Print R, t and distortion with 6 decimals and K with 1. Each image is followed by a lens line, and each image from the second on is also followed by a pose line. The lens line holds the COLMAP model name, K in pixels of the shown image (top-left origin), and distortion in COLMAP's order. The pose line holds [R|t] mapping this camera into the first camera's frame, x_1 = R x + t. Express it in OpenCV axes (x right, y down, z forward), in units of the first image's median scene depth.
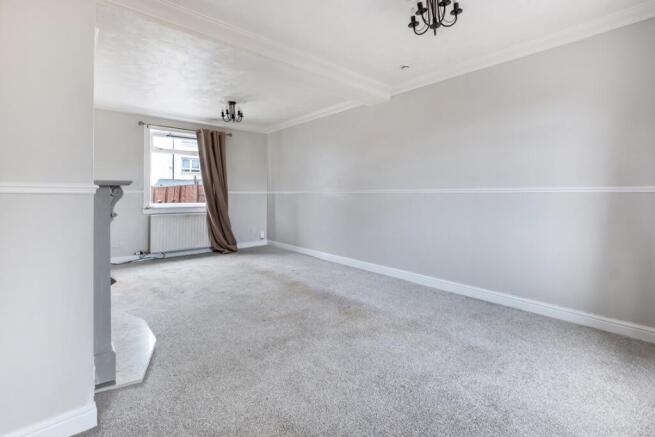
lens RADIAL K [[290.1, 0, 340.6], [0, 290.1, 195.8], [0, 0, 1]] dist [-0.002842, -0.002965]
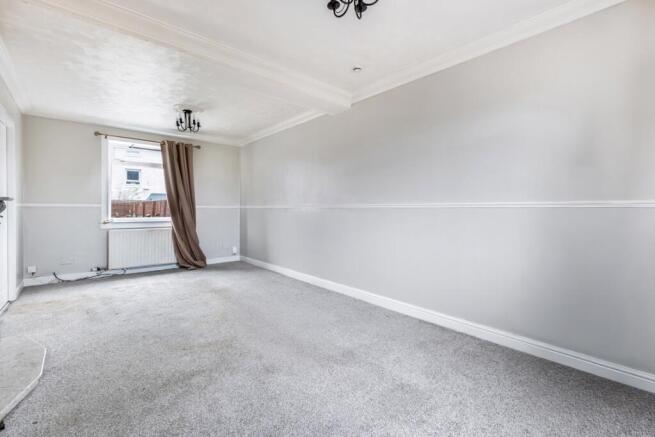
lens RADIAL K [[290.1, 0, 326.9], [0, 290.1, 216.3], [0, 0, 1]] dist [-0.002842, -0.002965]
pose [[0.999993, 0.002960, 0.002441, 0.094932], [-0.003007, 0.999805, 0.019494, 0.000459], [-0.002383, -0.019501, 0.999807, 0.061717]]
